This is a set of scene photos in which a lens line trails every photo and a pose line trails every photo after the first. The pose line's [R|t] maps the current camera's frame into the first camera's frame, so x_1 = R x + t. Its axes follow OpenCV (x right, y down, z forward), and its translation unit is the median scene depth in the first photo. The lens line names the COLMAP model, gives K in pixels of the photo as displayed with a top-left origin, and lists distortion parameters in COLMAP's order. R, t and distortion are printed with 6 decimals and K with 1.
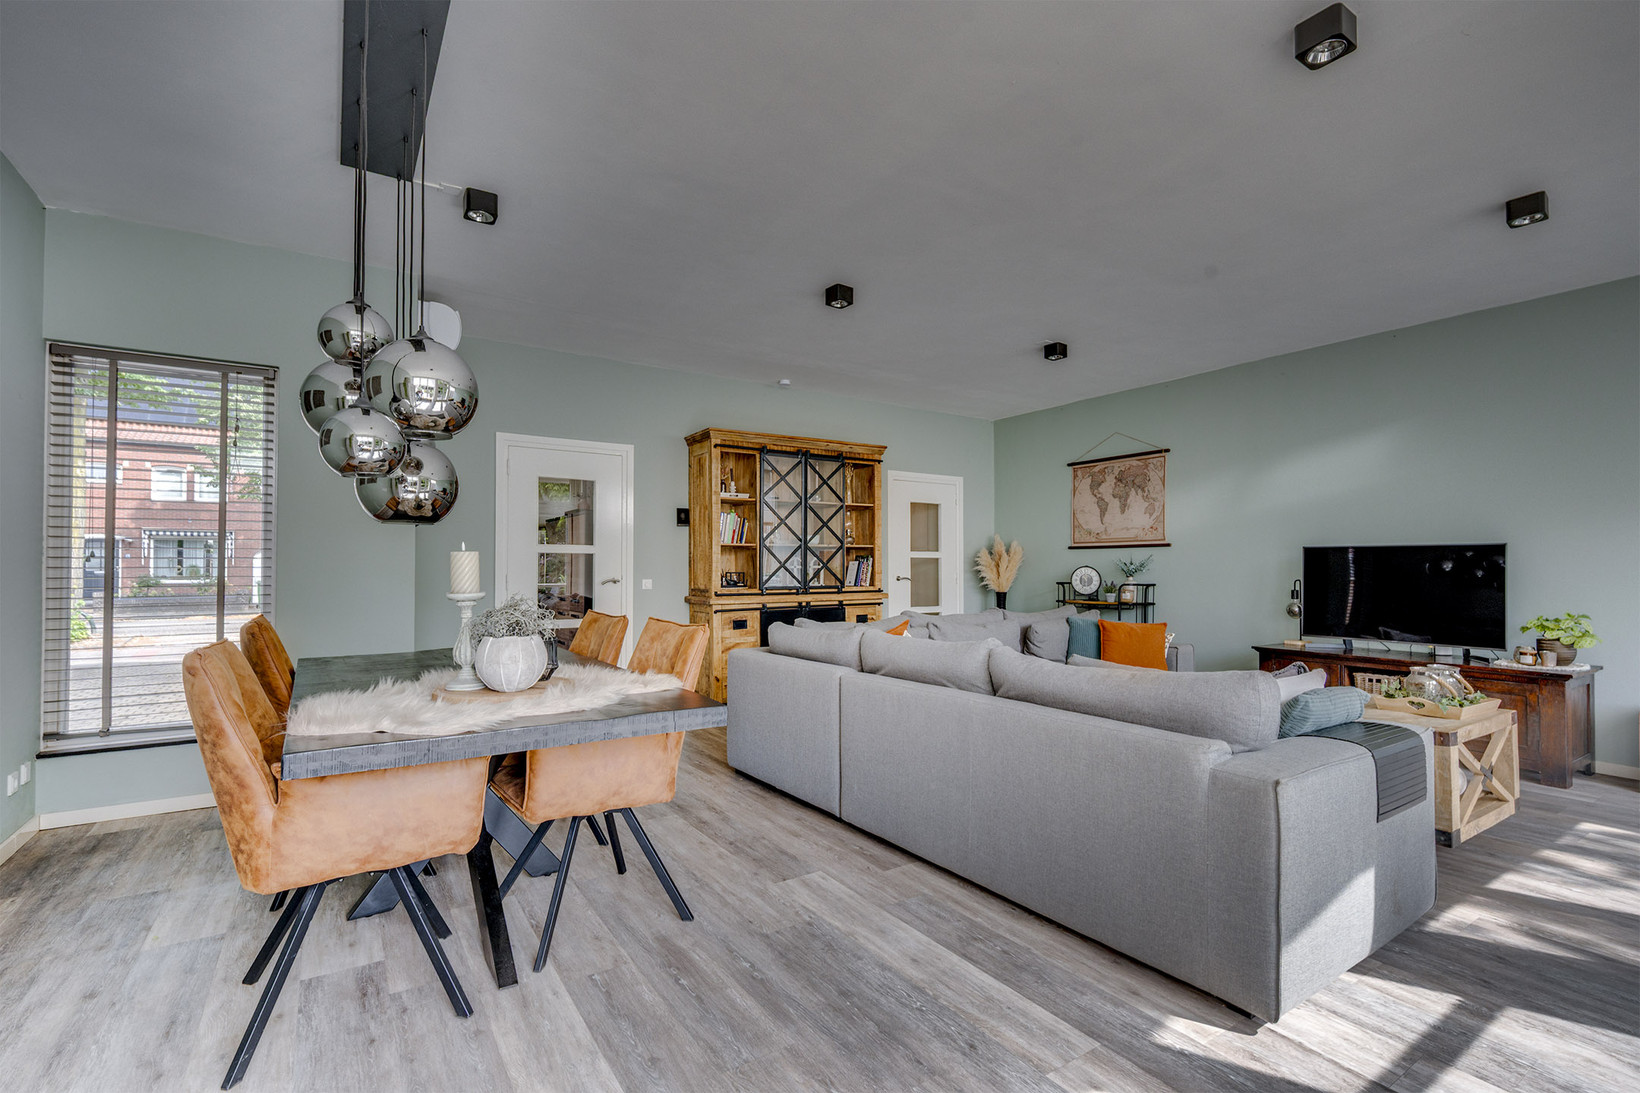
lens RADIAL K [[764.9, 0, 839.2], [0, 764.9, 550.5], [0, 0, 1]] dist [-0.001490, 0.002116]
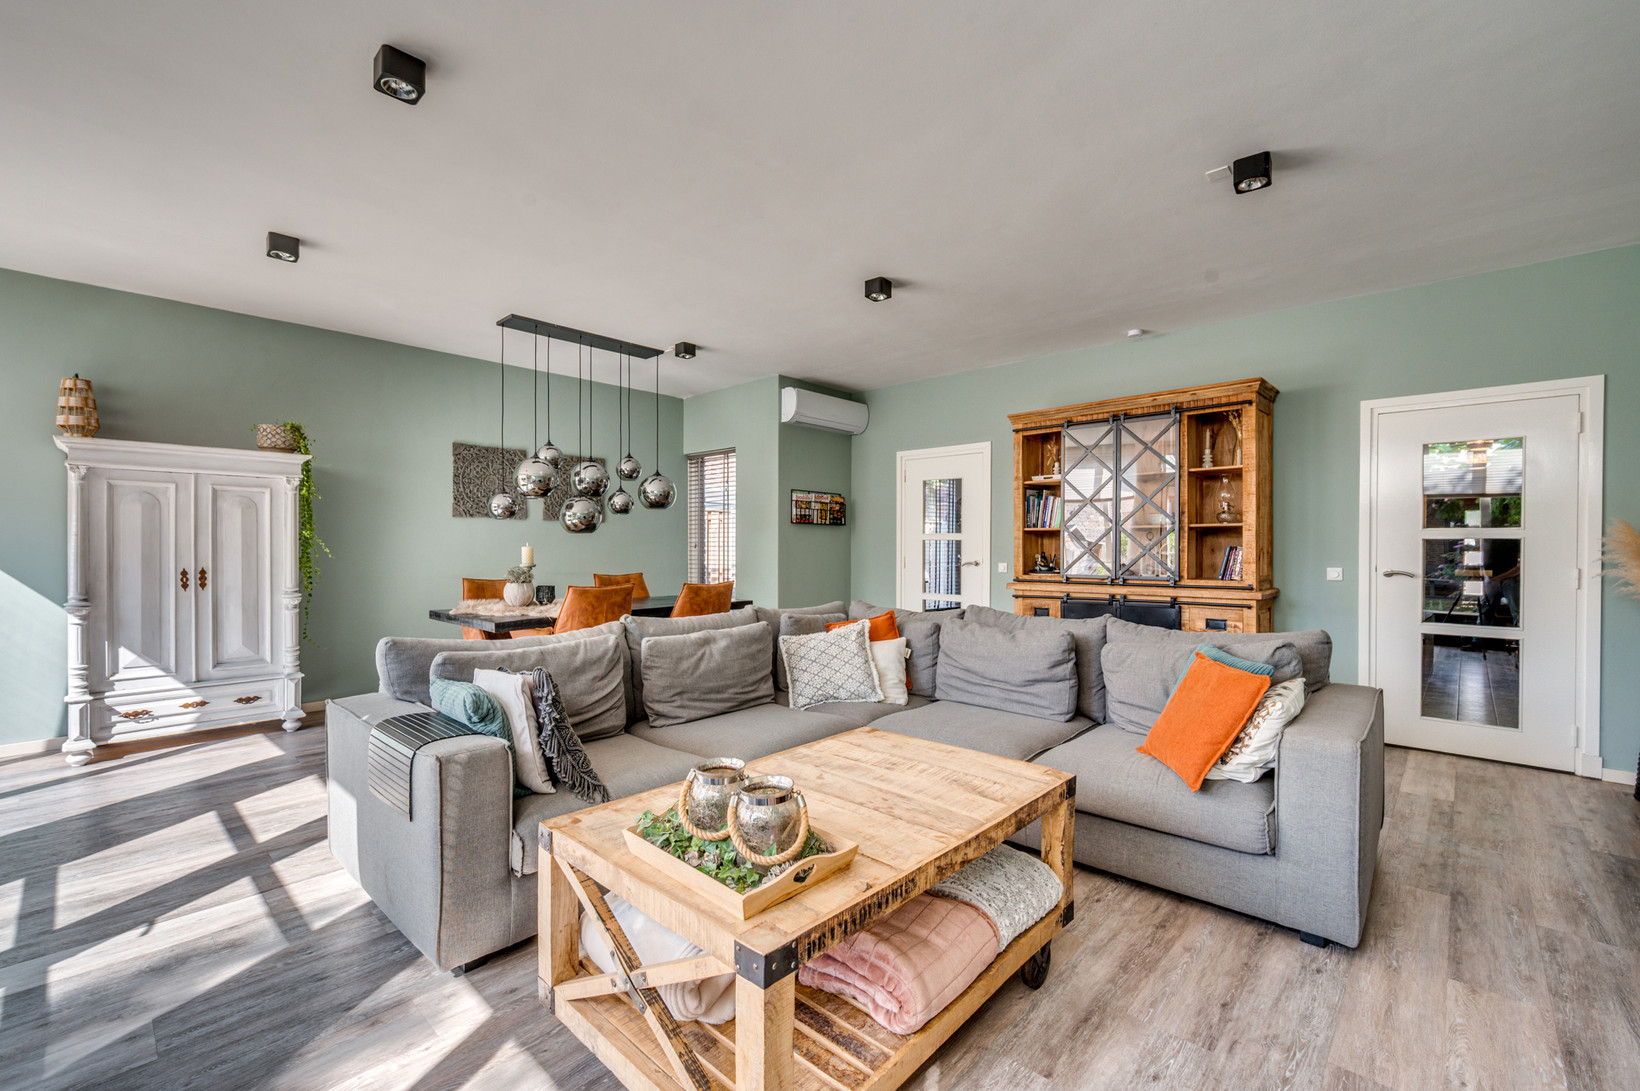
lens RADIAL K [[728.6, 0, 818.6], [0, 728.6, 549.2], [0, 0, 1]] dist [0.001620, 0.000069]
pose [[0.191355, 0.007127, -0.981495, 0.839014], [0.023250, 0.999660, 0.011792, -0.000142], [0.981245, -0.025076, 0.191124, 0.646772]]
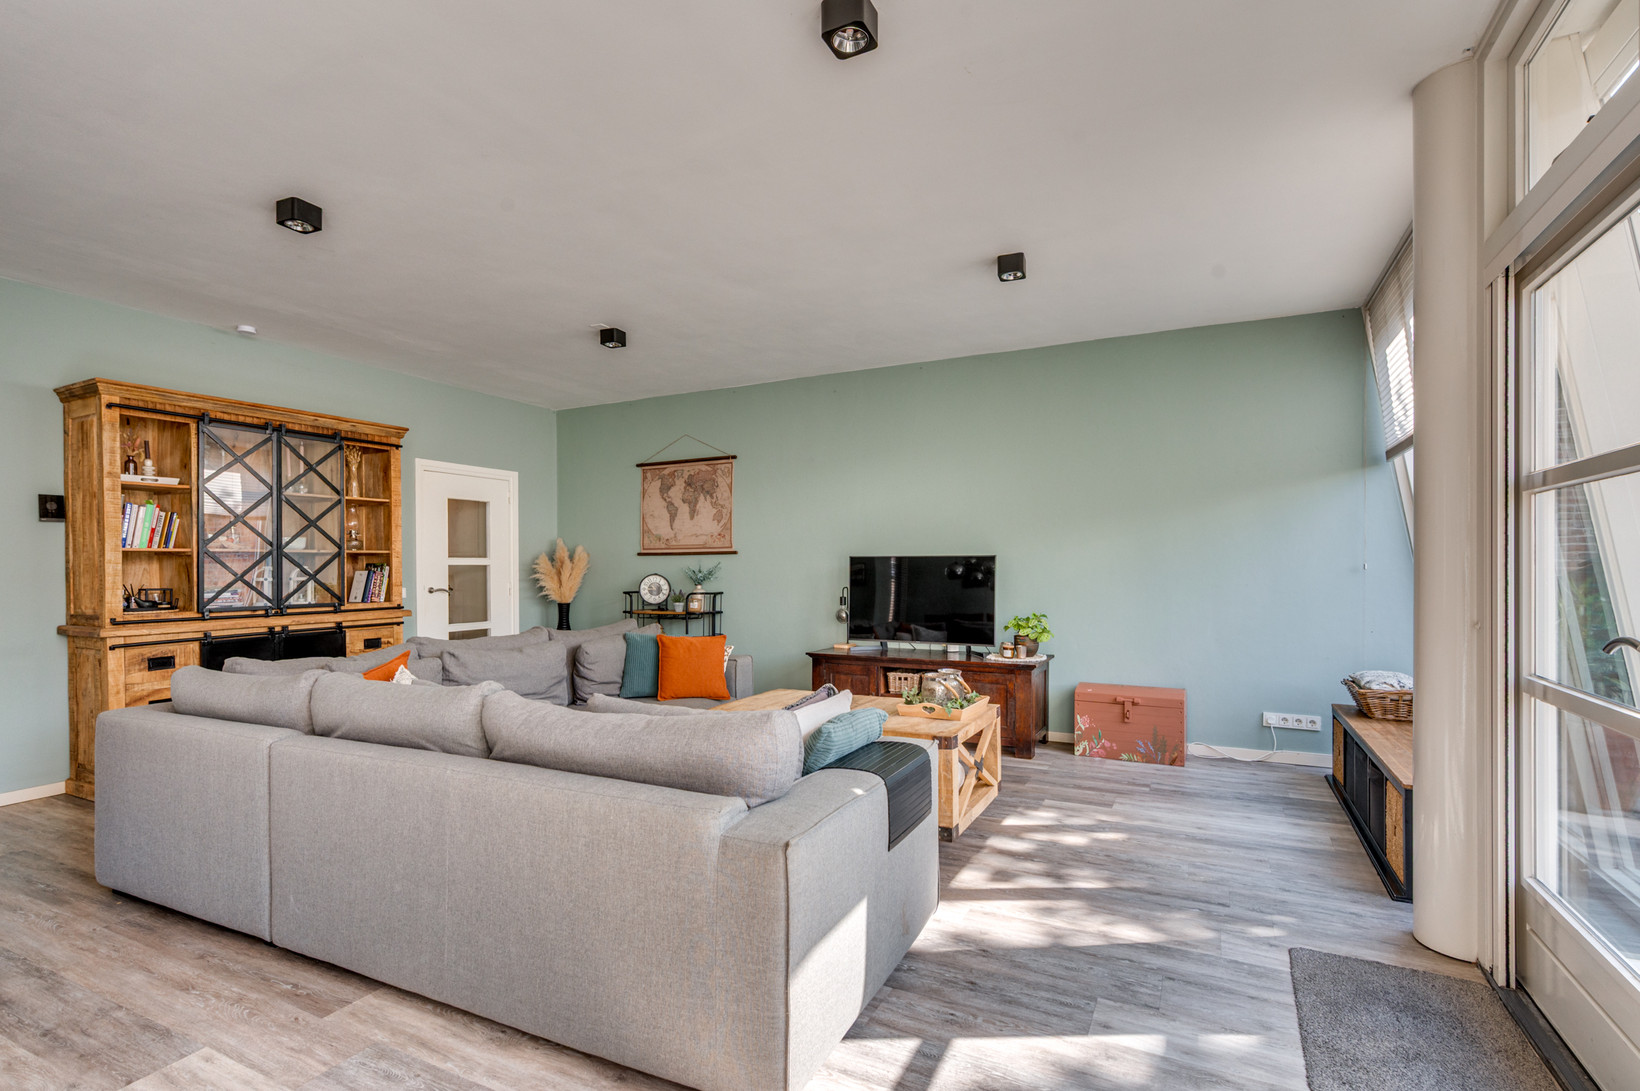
lens RADIAL K [[772.4, 0, 848.8], [0, 772.4, 569.8], [0, 0, 1]] dist [0.000854, -0.000888]
pose [[0.864426, -0.005832, 0.502727, 0.071342], [-0.006728, 0.999709, 0.023165, -0.012253], [-0.502716, -0.023406, 0.864135, 0.077441]]
